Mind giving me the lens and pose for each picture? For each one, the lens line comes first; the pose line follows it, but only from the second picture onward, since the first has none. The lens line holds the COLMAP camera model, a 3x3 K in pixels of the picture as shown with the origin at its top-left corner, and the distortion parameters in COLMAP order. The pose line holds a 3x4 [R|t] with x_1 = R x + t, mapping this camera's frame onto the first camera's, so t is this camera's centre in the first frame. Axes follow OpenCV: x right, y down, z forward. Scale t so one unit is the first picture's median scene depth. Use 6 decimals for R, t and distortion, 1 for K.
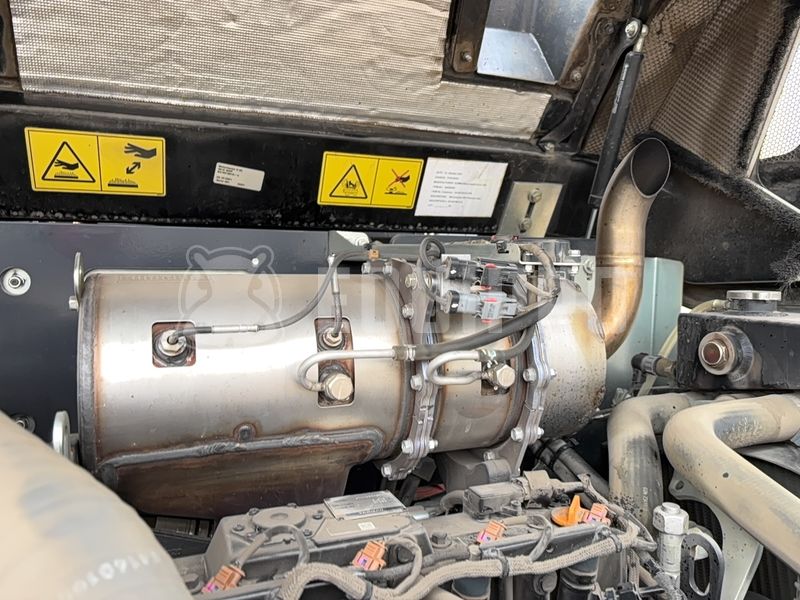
lens RADIAL K [[613.2, 0, 401.4], [0, 613.2, 302.8], [0, 0, 1]] dist [0.055029, -0.083925]
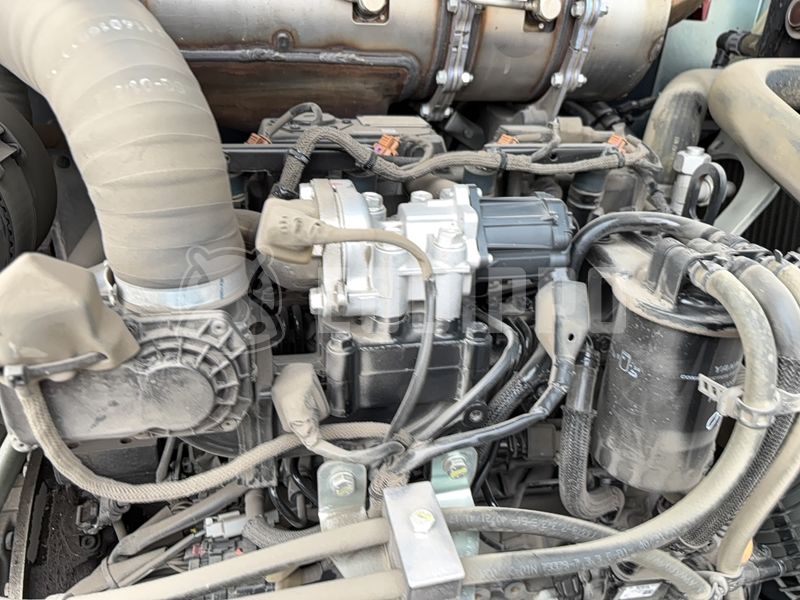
lens RADIAL K [[622.3, 0, 400.0], [0, 622.3, 300.0], [0, 0, 1]] dist [0.004913, -0.007698]
pose [[0.984626, 0.107179, -0.137928, 0.114012], [-0.046711, 0.922427, 0.383336, 0.167408], [0.168314, -0.371000, 0.913252, -0.084730]]
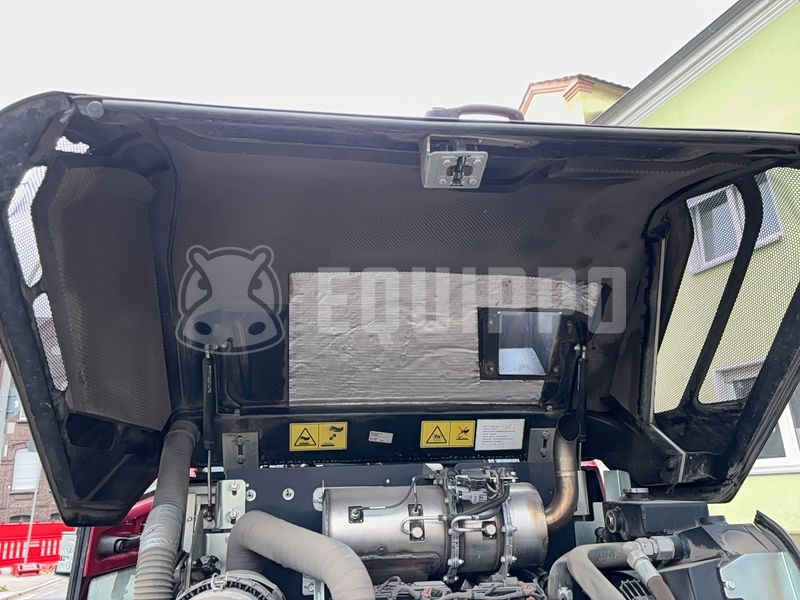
lens RADIAL K [[613.2, 0, 401.4], [0, 613.2, 302.8], [0, 0, 1]] dist [0.055029, -0.083925]
pose [[0.971693, -0.097149, -0.215349, 0.395741], [0.019987, 0.942075, -0.334807, 0.081104], [0.235401, 0.321025, 0.917349, -1.378575]]
